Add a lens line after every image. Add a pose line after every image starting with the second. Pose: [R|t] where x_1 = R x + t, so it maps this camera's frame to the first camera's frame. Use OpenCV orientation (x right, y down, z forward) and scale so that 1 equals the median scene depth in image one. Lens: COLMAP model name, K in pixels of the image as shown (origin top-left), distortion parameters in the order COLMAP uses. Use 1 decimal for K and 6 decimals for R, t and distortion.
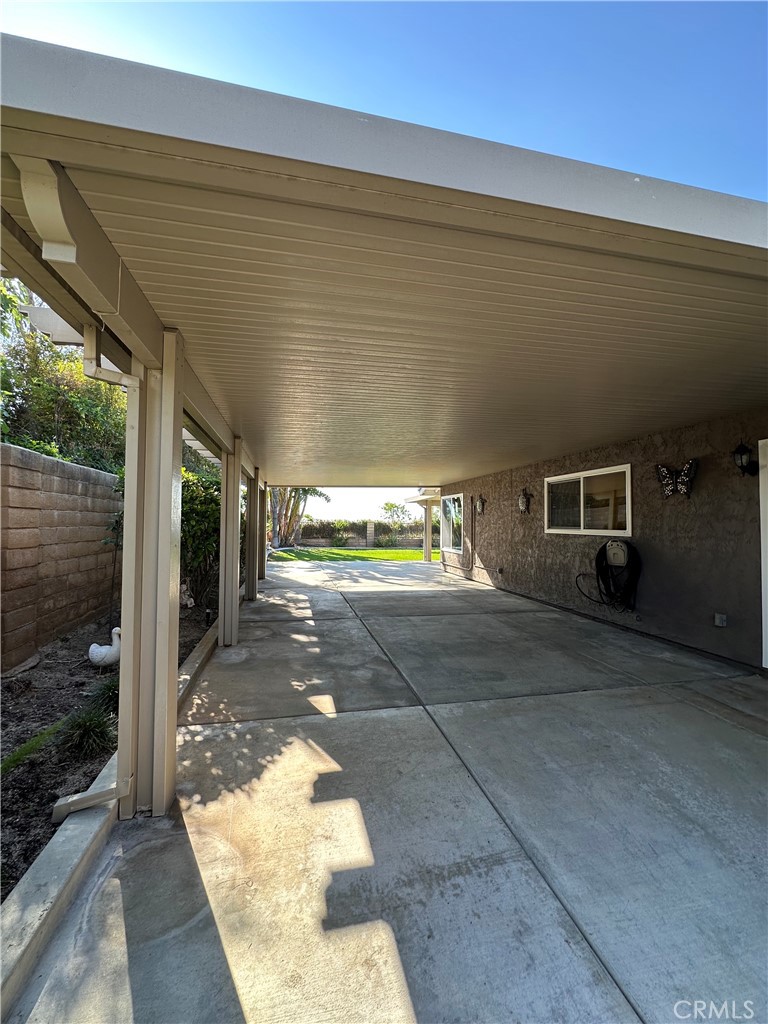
lens RADIAL K [[409.0, 0, 384.1], [0, 409.0, 511.2], [0, 0, 1]] dist [-0.007129, 0.001078]
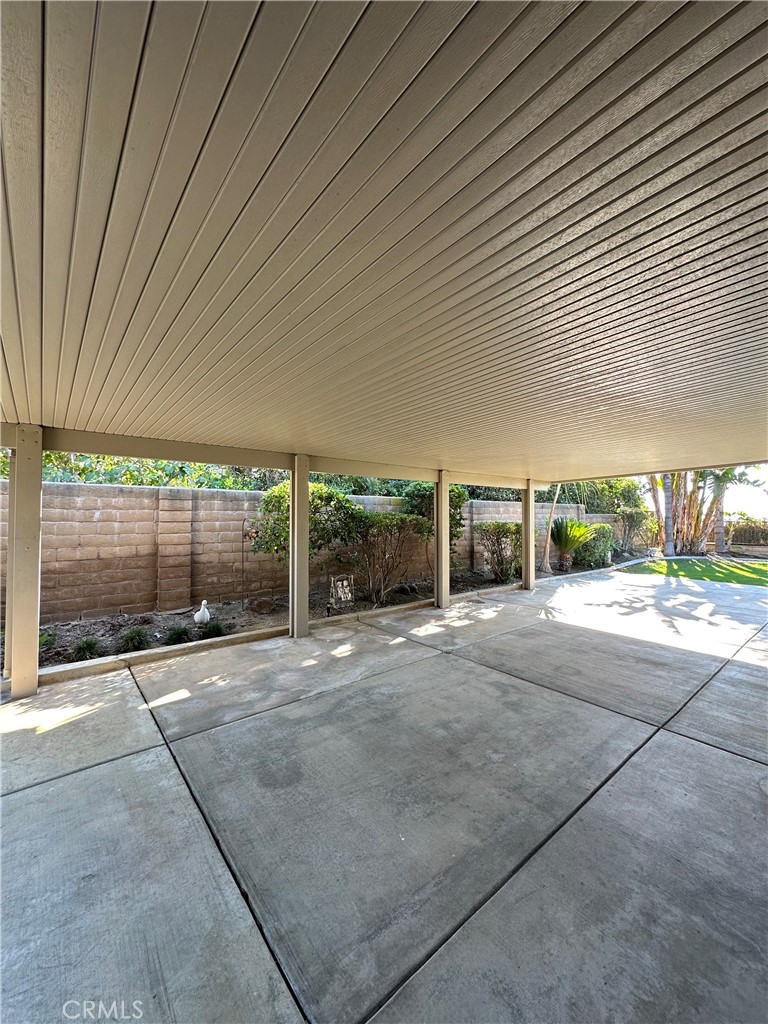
lens RADIAL K [[409.0, 0, 384.1], [0, 409.0, 511.2], [0, 0, 1]] dist [-0.007129, 0.001078]
pose [[0.442643, -0.026479, -0.896307, 0.973040], [0.030958, 0.999419, -0.014236, -0.000063], [0.896163, -0.021446, 0.443206, 0.914014]]
